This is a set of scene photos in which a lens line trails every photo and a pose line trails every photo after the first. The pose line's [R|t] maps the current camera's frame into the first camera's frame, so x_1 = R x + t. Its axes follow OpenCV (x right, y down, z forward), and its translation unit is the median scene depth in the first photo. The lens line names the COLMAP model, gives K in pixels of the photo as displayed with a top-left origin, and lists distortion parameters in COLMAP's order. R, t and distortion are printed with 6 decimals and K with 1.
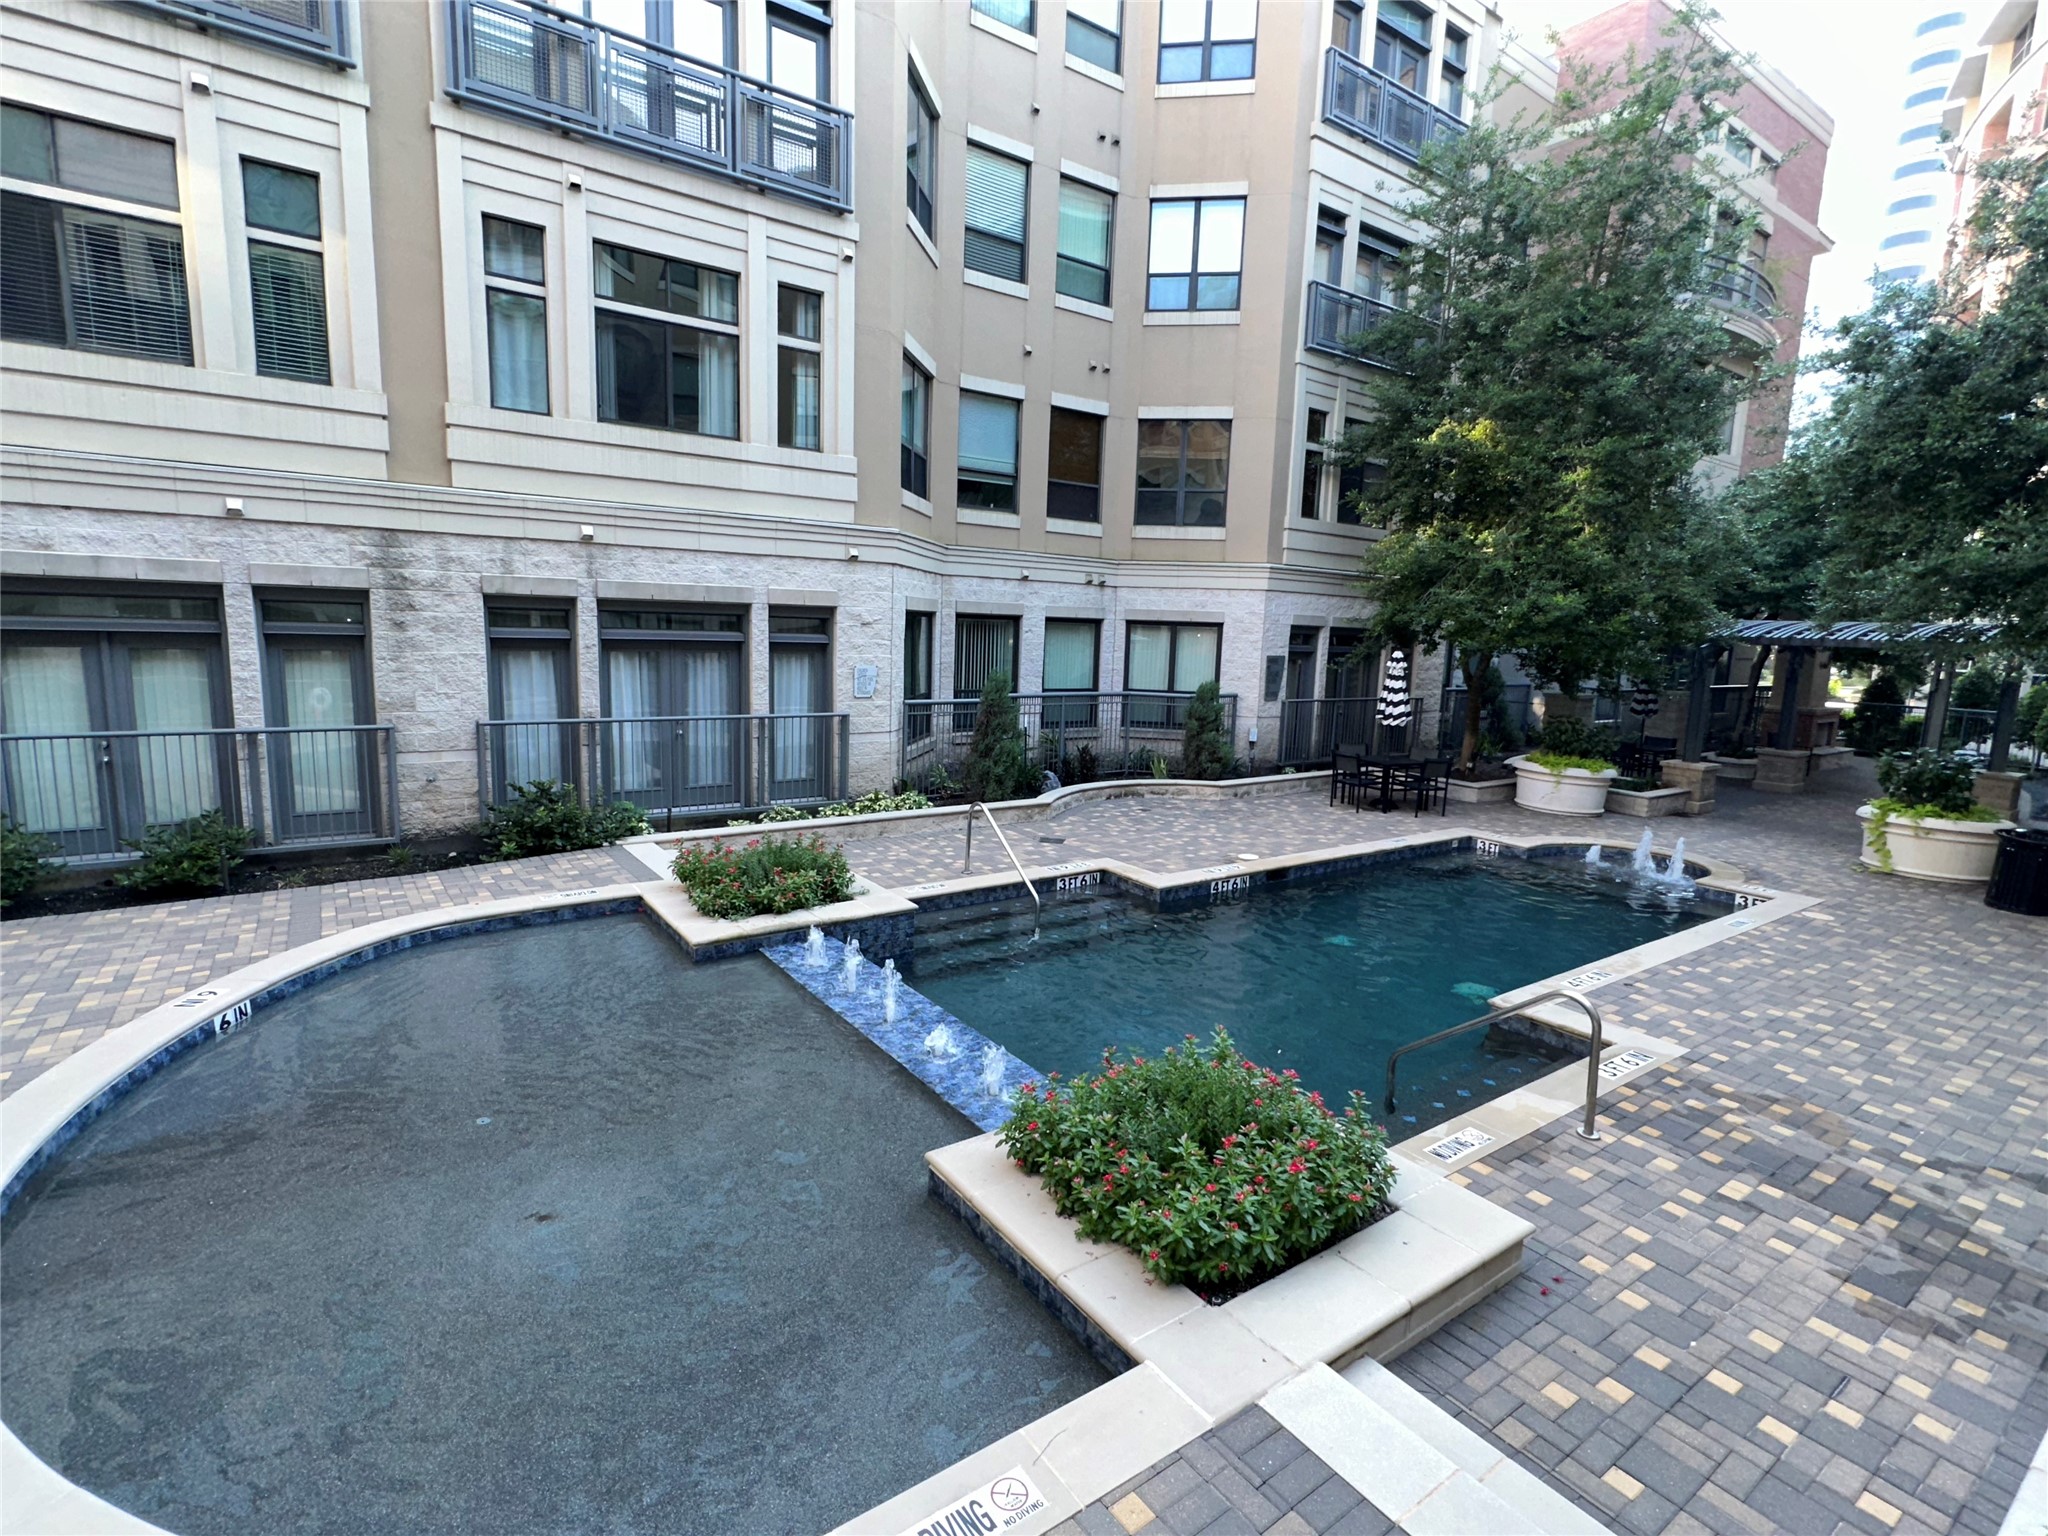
lens RADIAL K [[987.1, 0, 1024.0], [0, 987.1, 768.0], [0, 0, 1]] dist [0.002143, -0.000384]
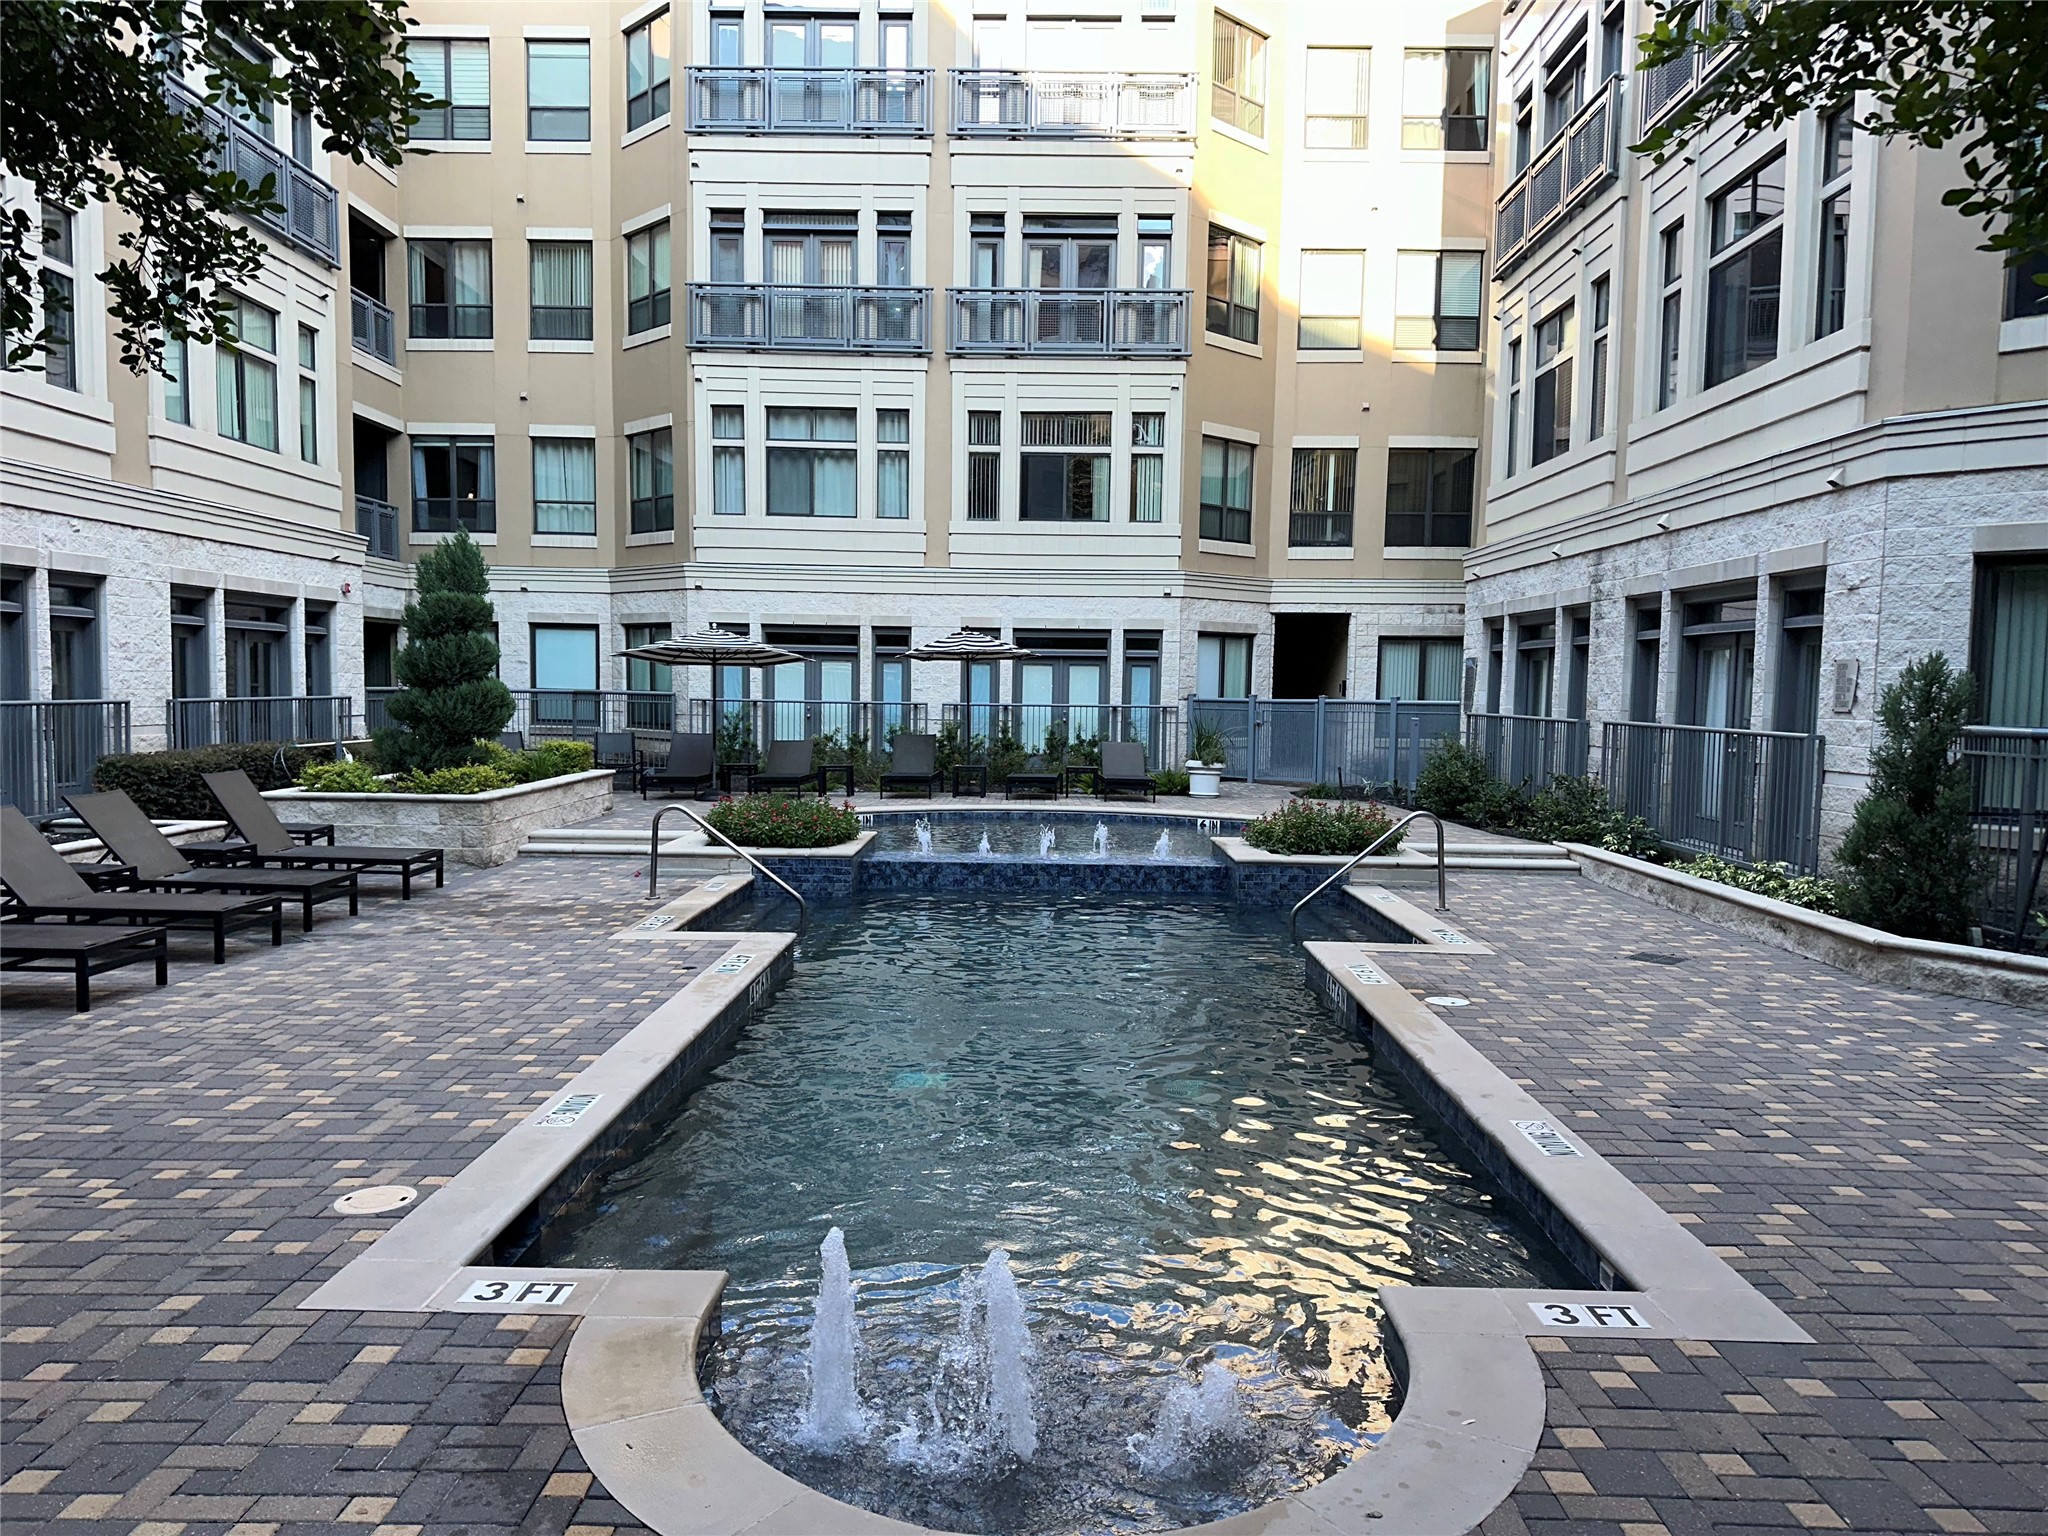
lens RADIAL K [[1430.5, 0, 1030.9], [0, 1430.5, 825.0], [0, 0, 1]] dist [0.029406, -0.034361]
pose [[-0.590201, 0.035715, -0.806466, 0.908098], [-0.152129, 0.976200, 0.154565, -0.070284], [0.792792, 0.213911, -0.570721, 1.221471]]
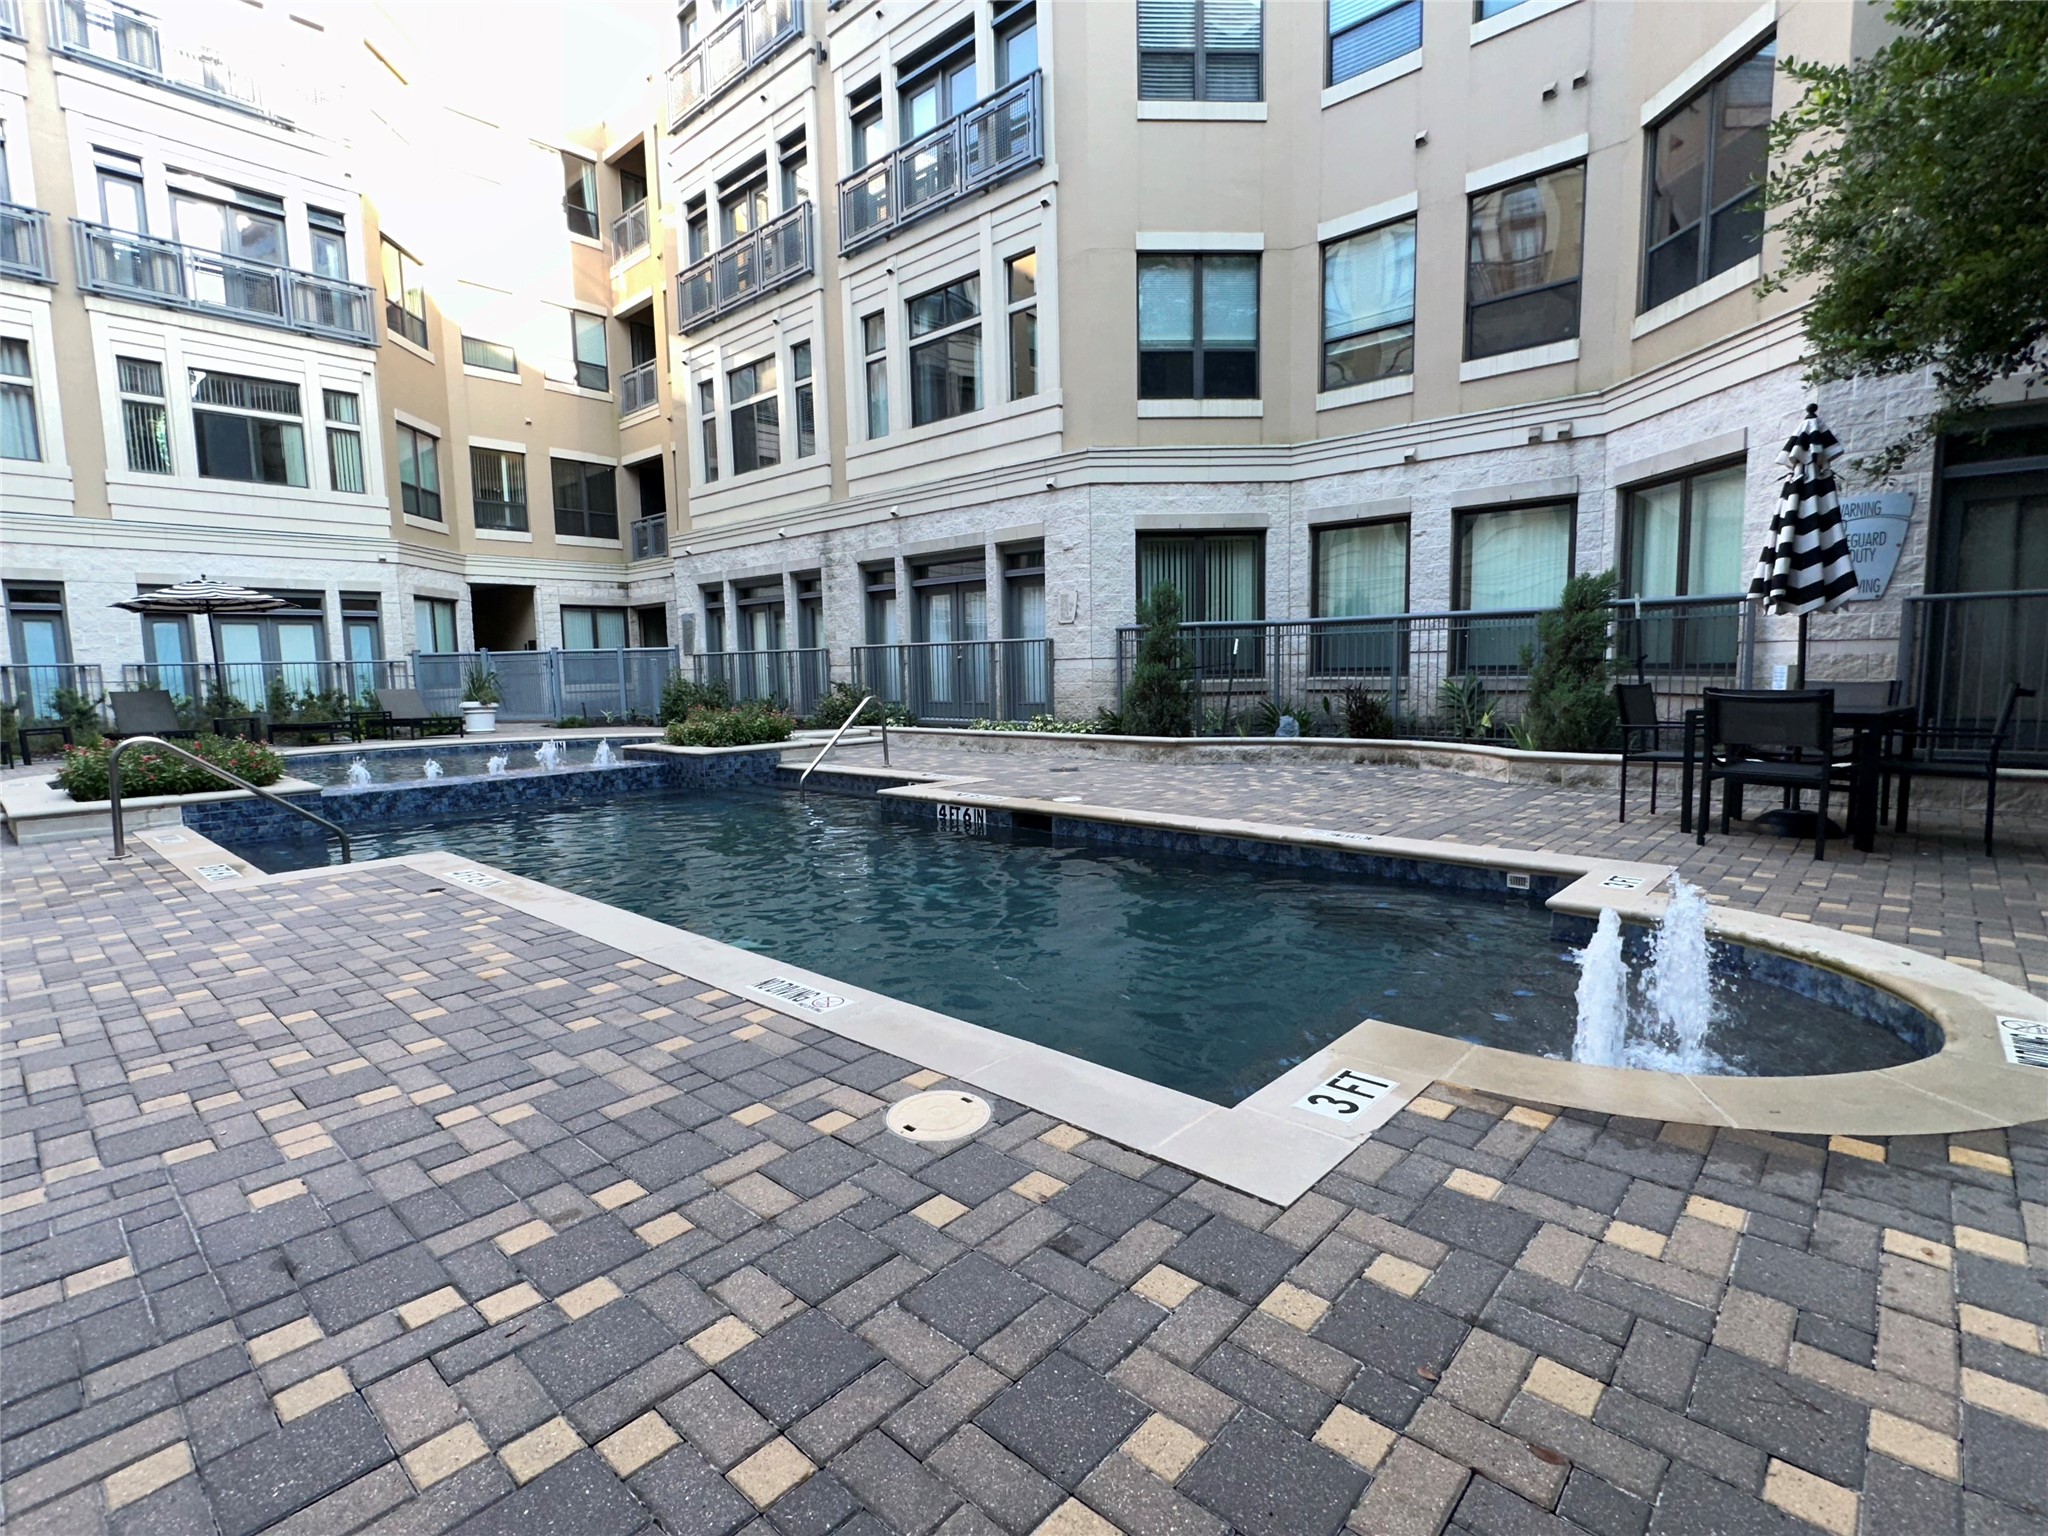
lens RADIAL K [[987.1, 0, 1024.0], [0, 987.1, 768.0], [0, 0, 1]] dist [0.002143, -0.000384]
pose [[0.209267, 0.060883, -0.975961, 0.890548], [-0.115426, 0.992620, 0.037173, 0.046390], [0.971022, 0.104872, 0.214750, 0.821612]]
